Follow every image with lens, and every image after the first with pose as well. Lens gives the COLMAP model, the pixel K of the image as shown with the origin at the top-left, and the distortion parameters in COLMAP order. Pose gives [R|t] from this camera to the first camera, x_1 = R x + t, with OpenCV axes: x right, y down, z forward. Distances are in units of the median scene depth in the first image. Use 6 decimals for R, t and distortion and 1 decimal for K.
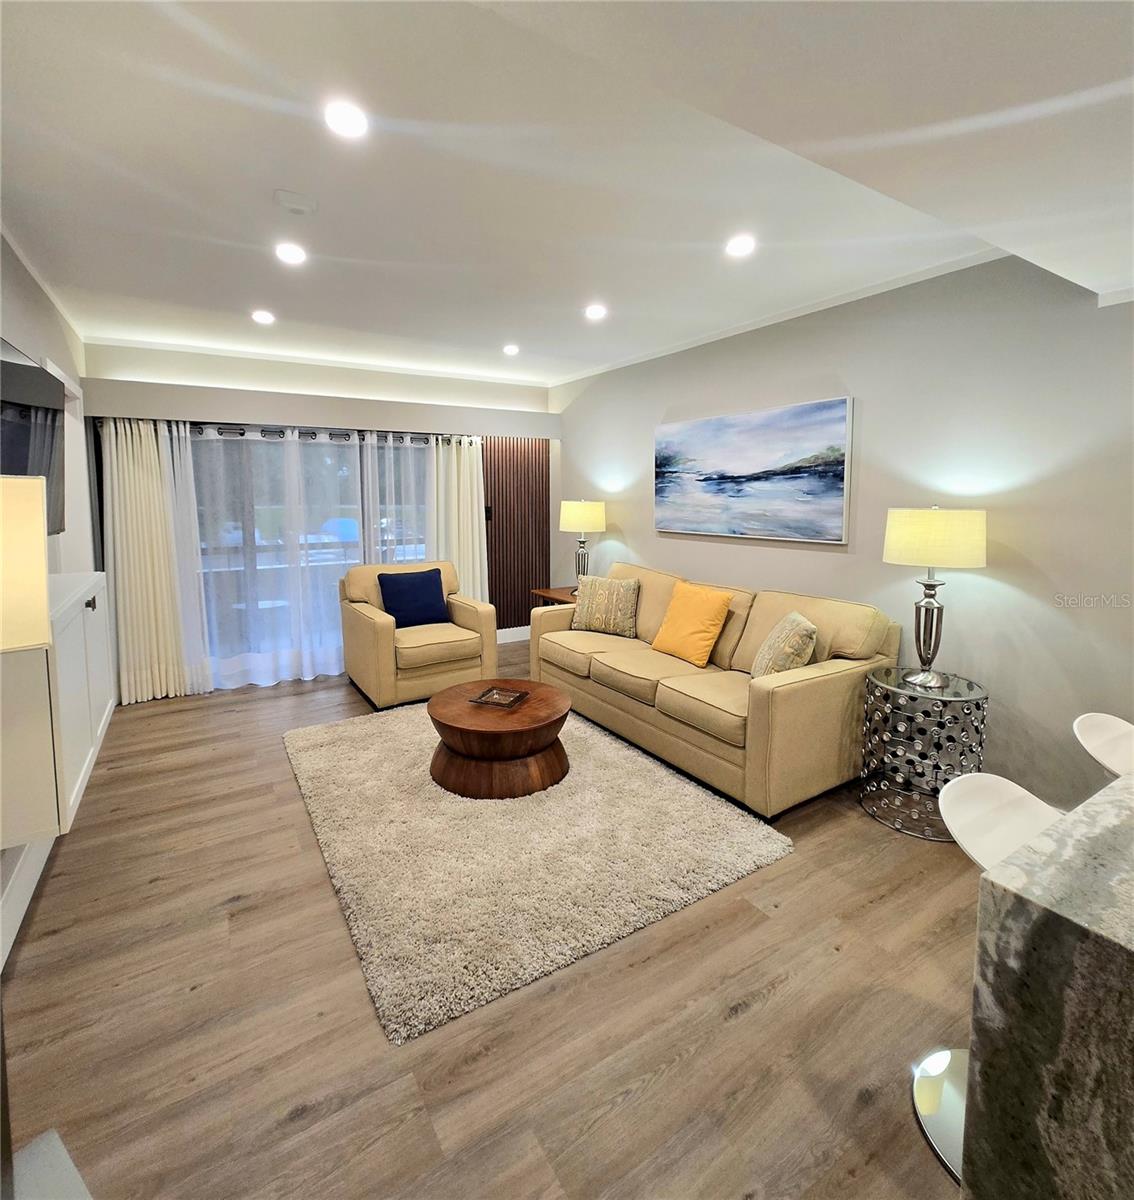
lens RADIAL K [[598.4, 0, 562.5], [0, 598.4, 548.9], [0, 0, 1]] dist [-0.000346, -0.000394]
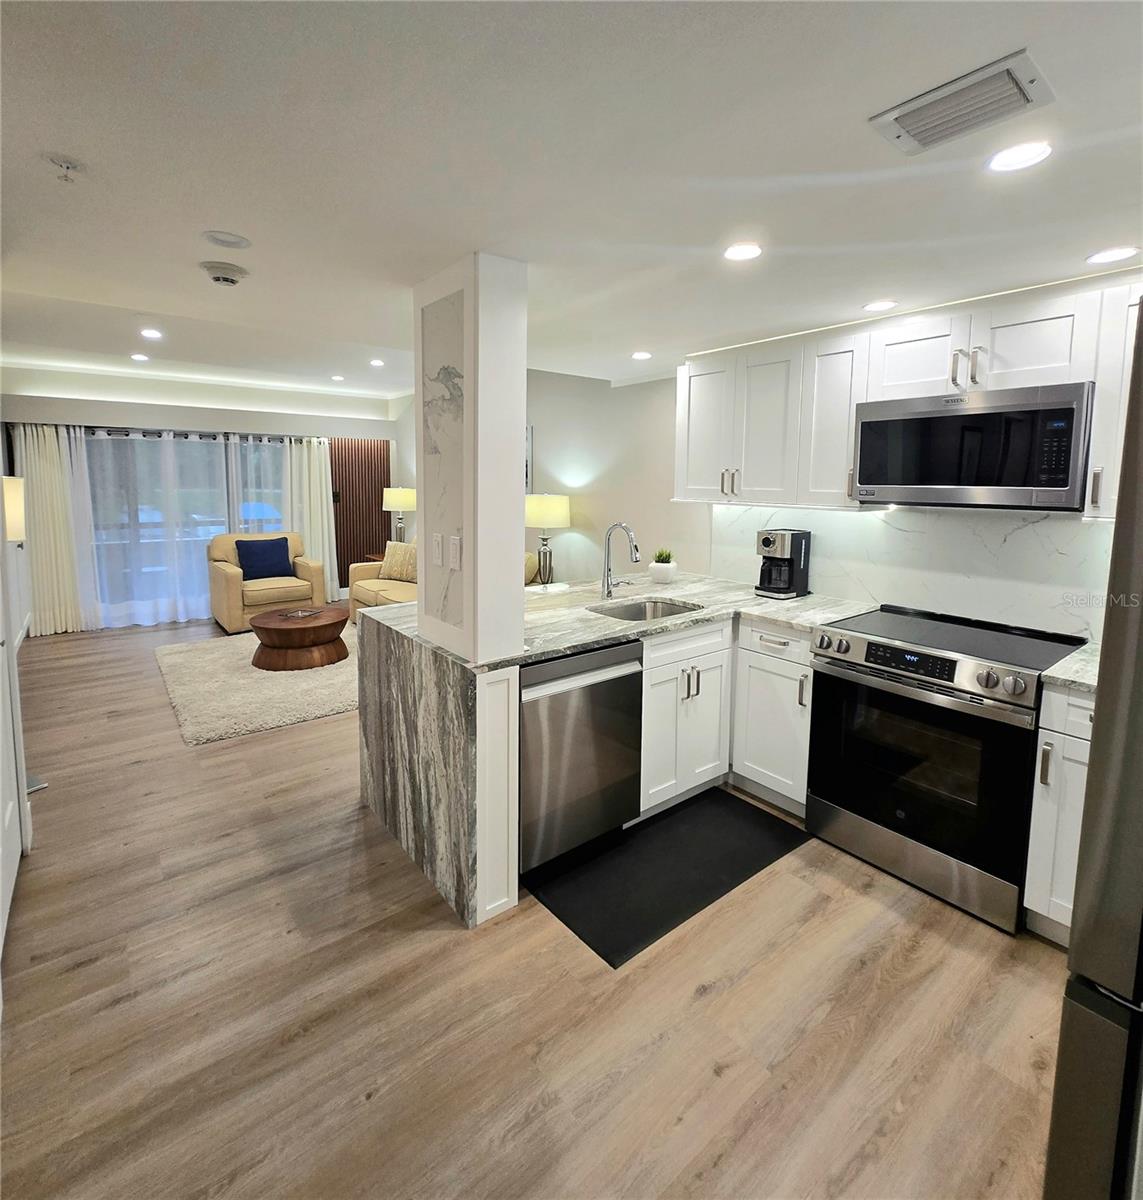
lens RADIAL K [[609.3, 0, 573.1], [0, 609.3, 538.4], [0, 0, 1]] dist [0.001077, -0.001432]
pose [[0.993258, 0.000547, 0.115923, 0.319263], [-0.000884, 0.999996, 0.002860, 0.035747], [-0.115921, -0.002944, 0.993254, -0.504194]]
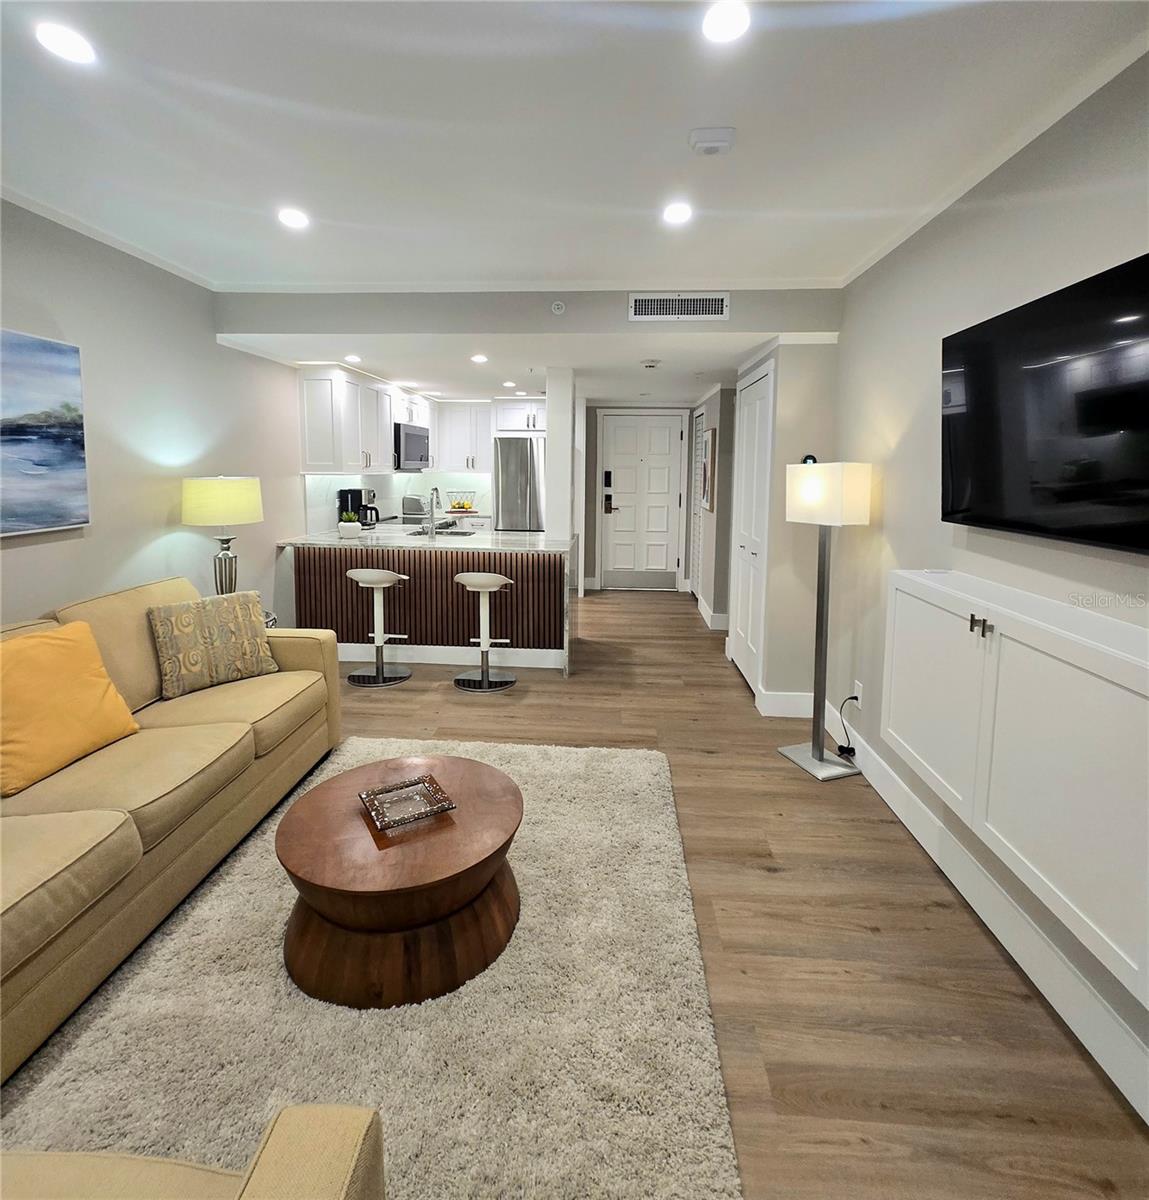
lens RADIAL K [[611.7, 0, 567.5], [0, 611.7, 528.2], [0, 0, 1]] dist [0.002332, -0.001037]
pose [[-0.807577, -0.066300, 0.586024, -0.449354], [0.044585, 0.983954, 0.172761, -0.098151], [-0.588075, 0.165645, -0.791663, 1.035743]]
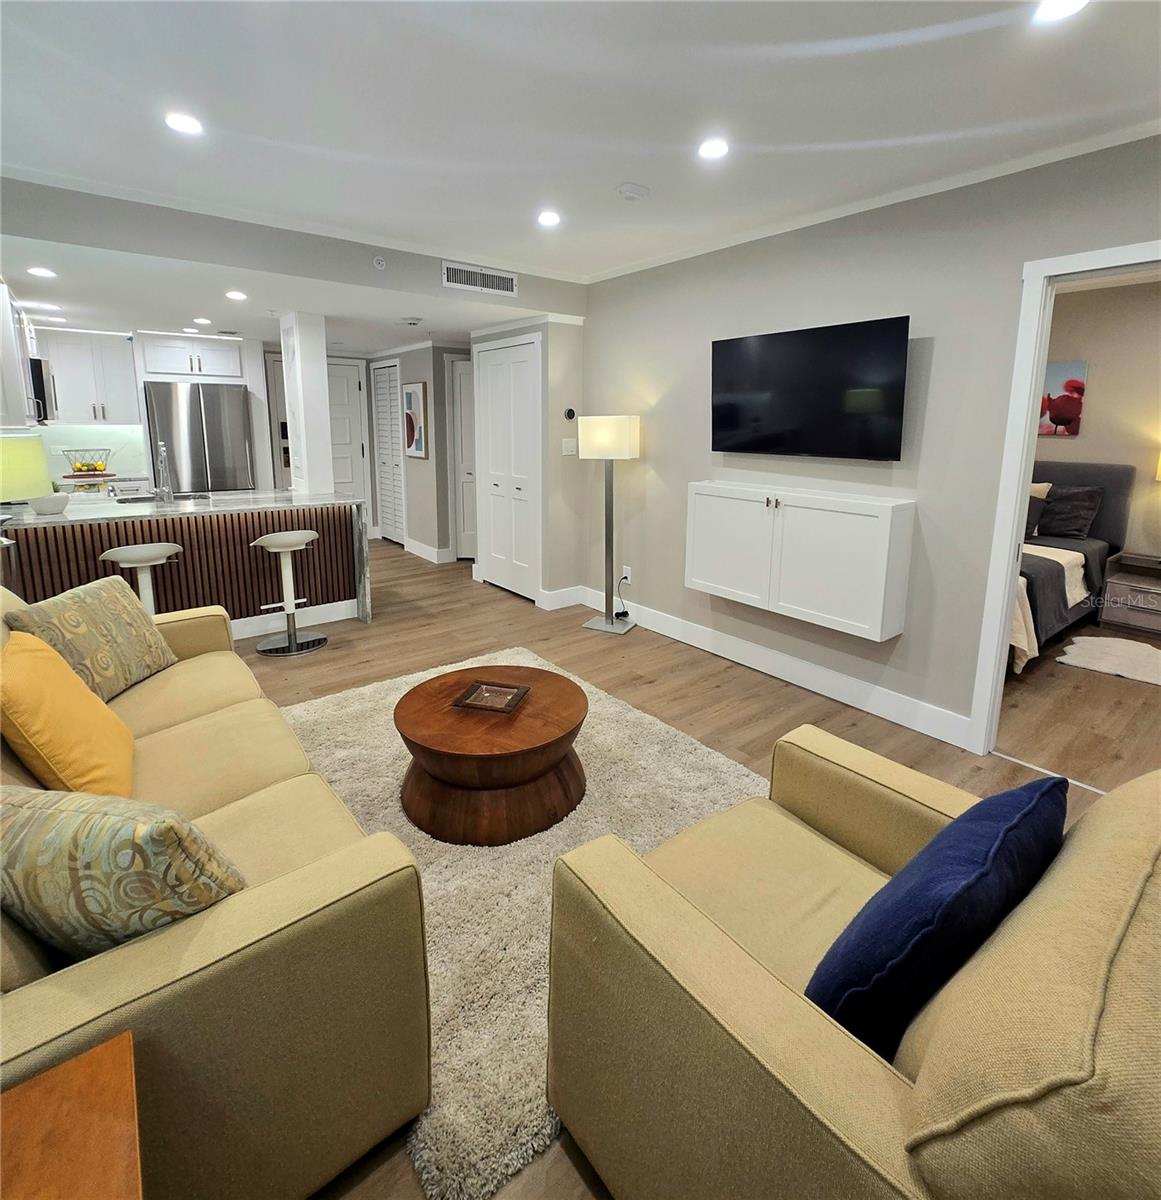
lens RADIAL K [[612.6, 0, 581.9], [0, 612.6, 526.3], [0, 0, 1]] dist [0.003596, 0.000669]
pose [[-0.993992, 0.012440, -0.108739, -0.104947], [-0.016443, 0.965269, 0.260741, -0.123209], [0.108206, 0.260963, -0.959265, 1.297882]]
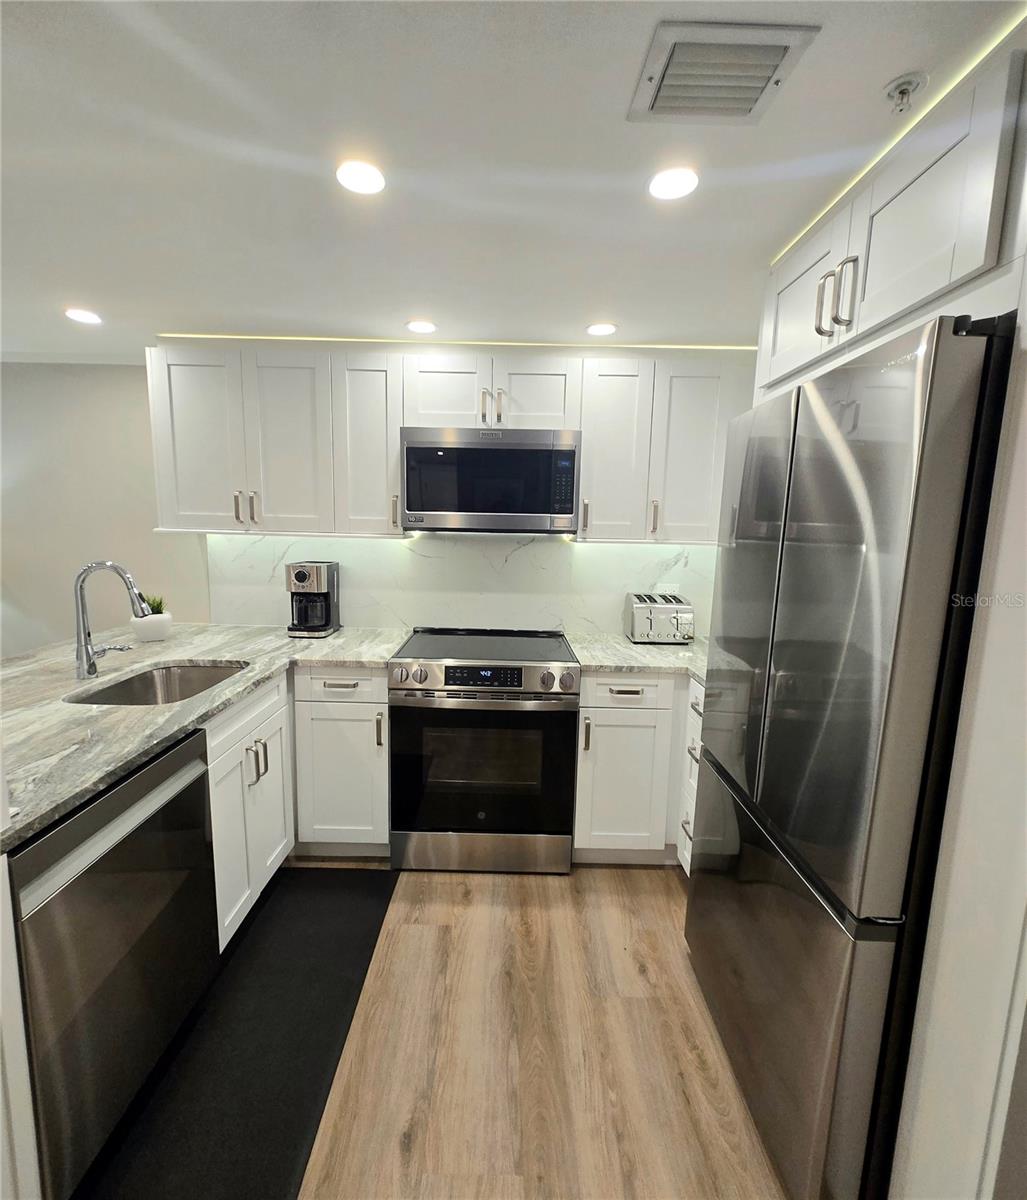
lens RADIAL K [[535.1, 0, 510.8], [0, 535.1, 605.4], [0, 0, 1]] dist [0.001055, -0.000038]
pose [[0.528538, -0.108368, 0.841964, 0.281619], [0.057886, 0.994111, 0.091612, 0.034183], [-0.846934, 0.000318, 0.531698, -0.342661]]
